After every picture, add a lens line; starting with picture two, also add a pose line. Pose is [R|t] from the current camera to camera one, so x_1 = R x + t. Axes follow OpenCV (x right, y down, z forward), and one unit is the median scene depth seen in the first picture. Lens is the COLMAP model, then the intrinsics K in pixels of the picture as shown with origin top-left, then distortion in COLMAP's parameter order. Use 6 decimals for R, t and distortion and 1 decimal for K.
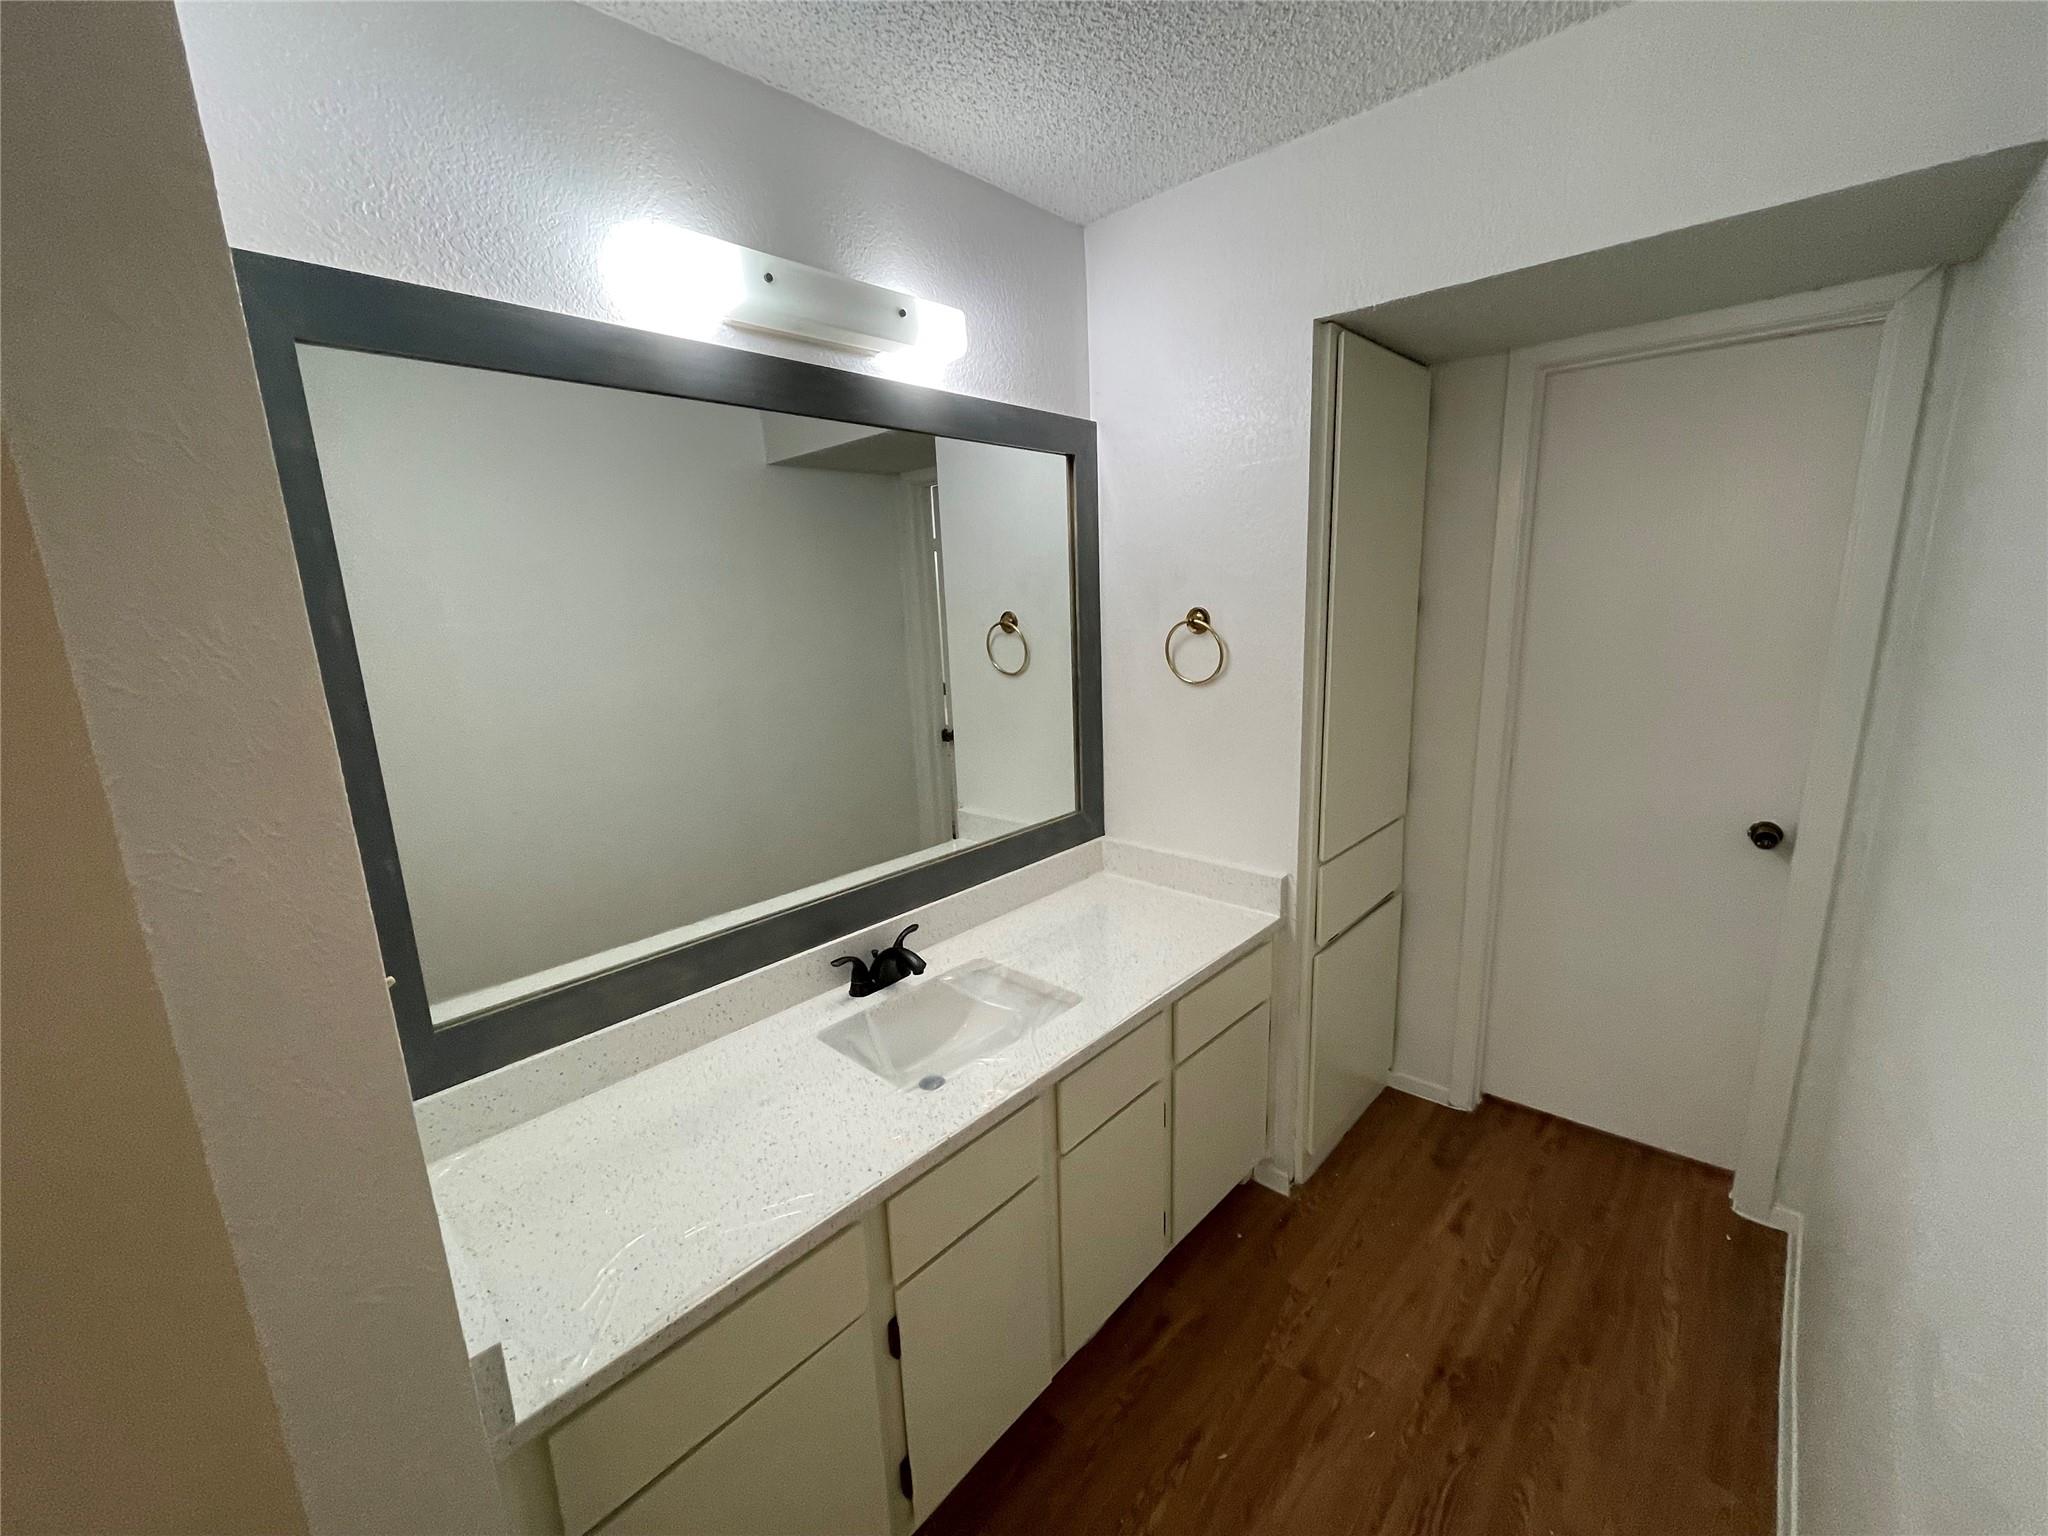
lens RADIAL K [[828.4, 0, 1024.0], [0, 828.4, 768.0], [0, 0, 1]] dist [-0.002042, -0.000426]
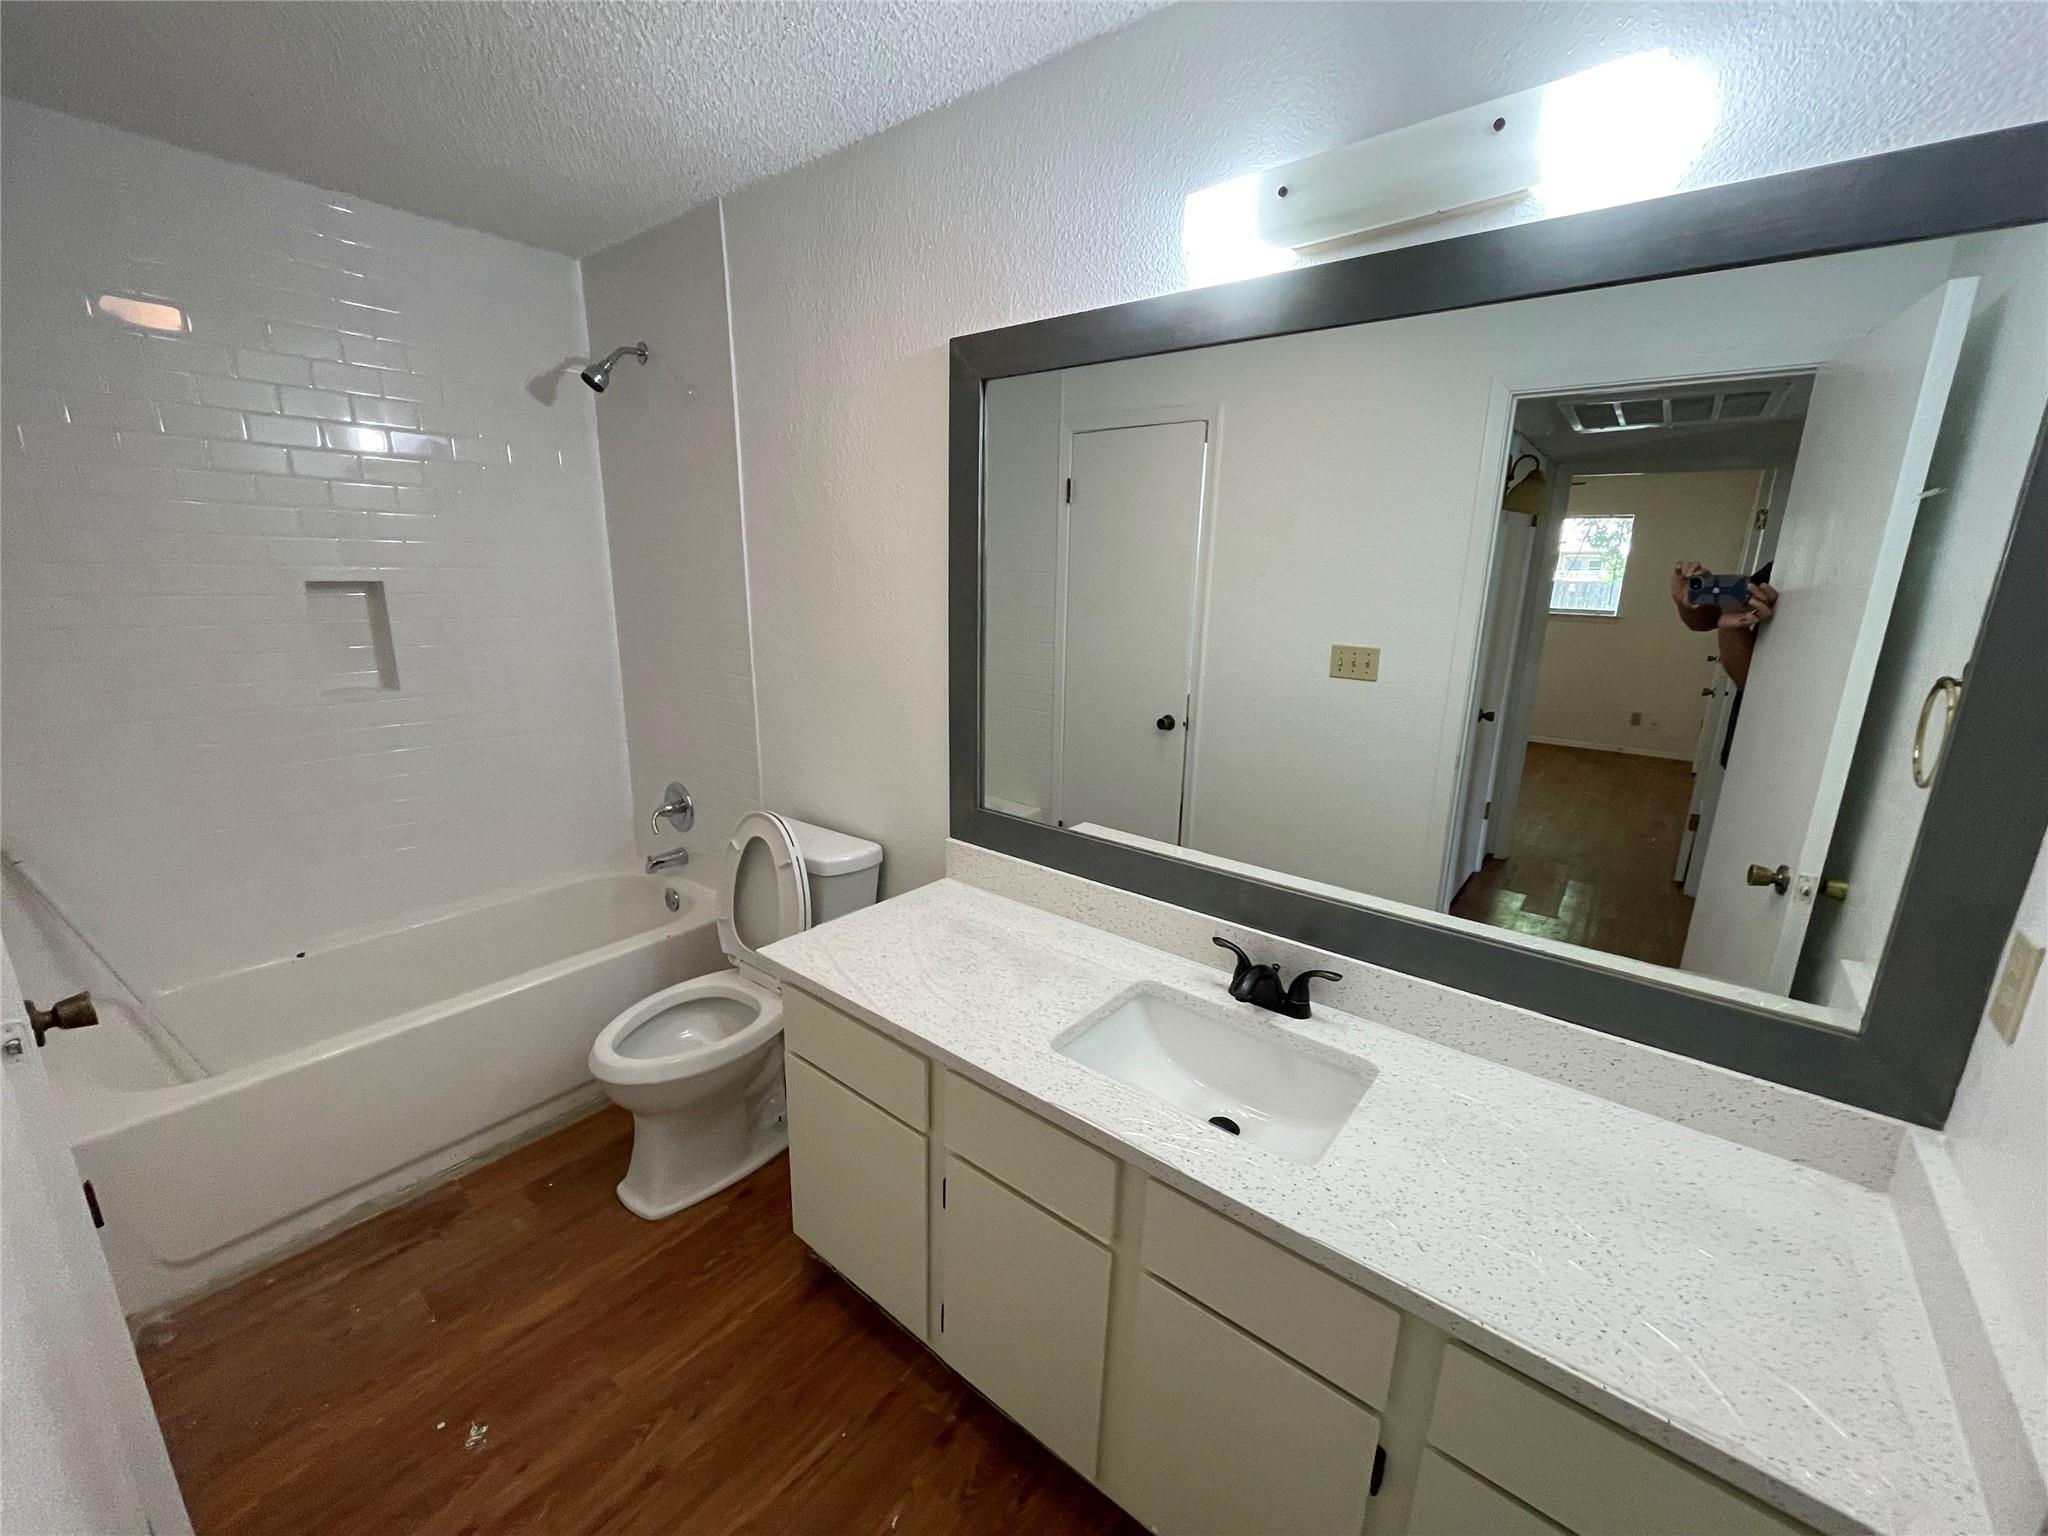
lens RADIAL K [[828.4, 0, 1024.0], [0, 828.4, 768.0], [0, 0, 1]] dist [-0.002042, -0.000426]
pose [[0.073877, 0.284404, -0.955854, 0.590337], [-0.220135, 0.939481, 0.262518, -0.147020], [0.972668, 0.191023, 0.132013, 0.616980]]
